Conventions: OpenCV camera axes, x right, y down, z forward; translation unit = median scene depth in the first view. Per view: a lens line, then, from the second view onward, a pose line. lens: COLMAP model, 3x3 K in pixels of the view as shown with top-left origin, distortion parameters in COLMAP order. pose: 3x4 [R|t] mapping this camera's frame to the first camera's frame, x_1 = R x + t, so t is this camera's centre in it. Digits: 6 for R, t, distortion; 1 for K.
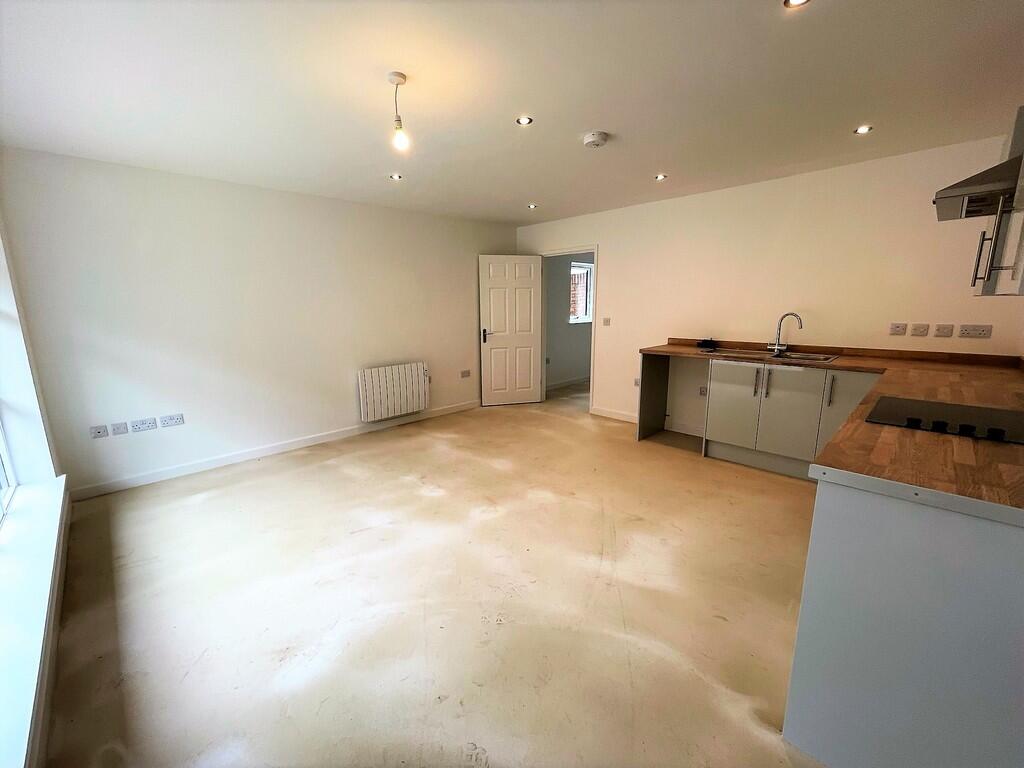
lens RADIAL K [[415.9, 0, 502.8], [0, 415.9, 383.1], [0, 0, 1]] dist [0.003269, -0.000013]
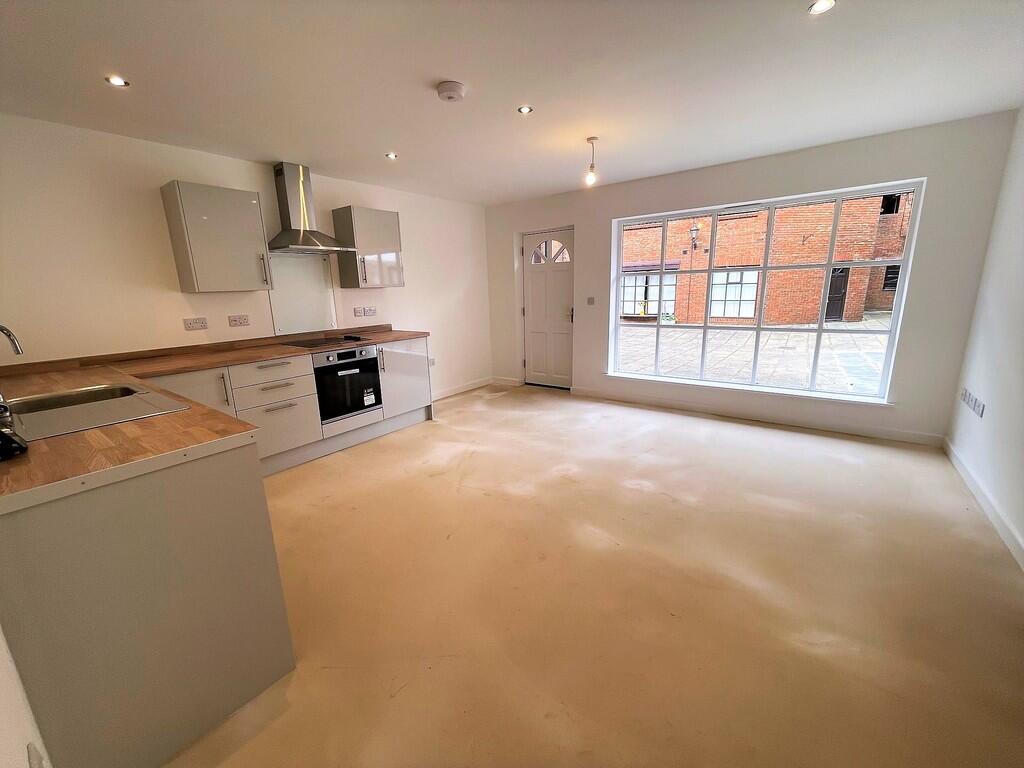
lens RADIAL K [[415.9, 0, 502.8], [0, 415.9, 383.1], [0, 0, 1]] dist [0.003269, -0.000013]
pose [[-0.988410, 0.075492, -0.131704, 0.222499], [0.016111, 0.914848, 0.403476, -0.308506], [0.150949, 0.396678, -0.905462, 1.643870]]
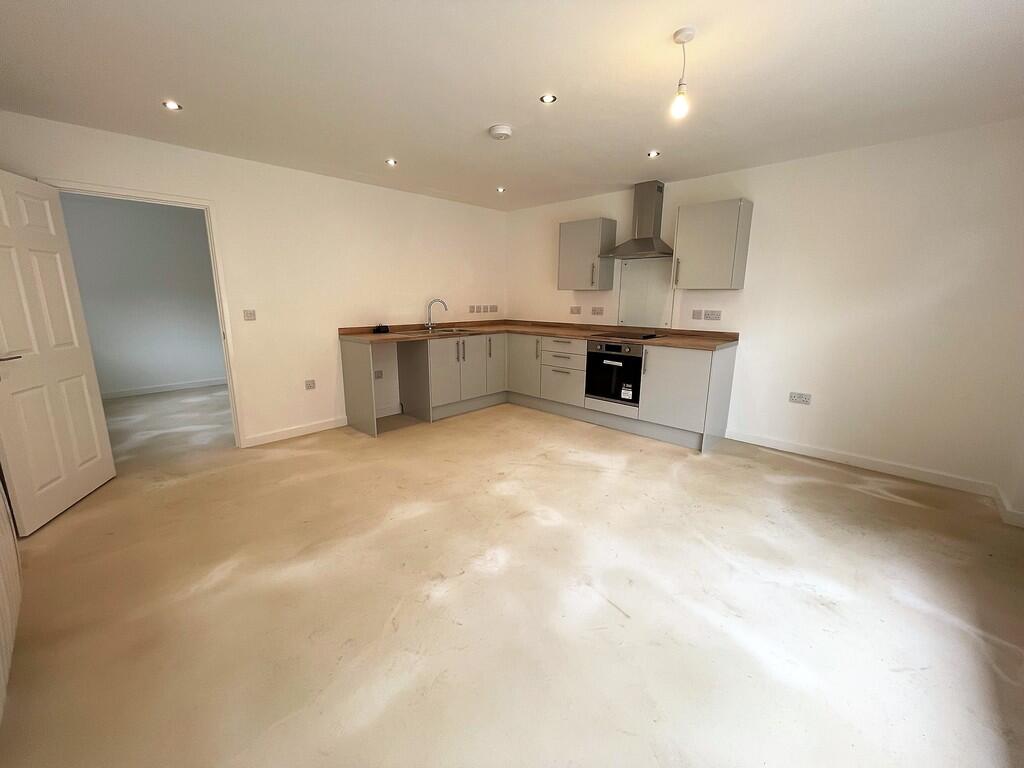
lens RADIAL K [[415.9, 0, 502.8], [0, 415.9, 383.1], [0, 0, 1]] dist [0.003269, -0.000013]
pose [[-0.032837, -0.197189, 0.979815, -0.760374], [0.184780, 0.962246, 0.199846, -0.149754], [-0.982231, 0.187613, 0.004839, 0.899044]]
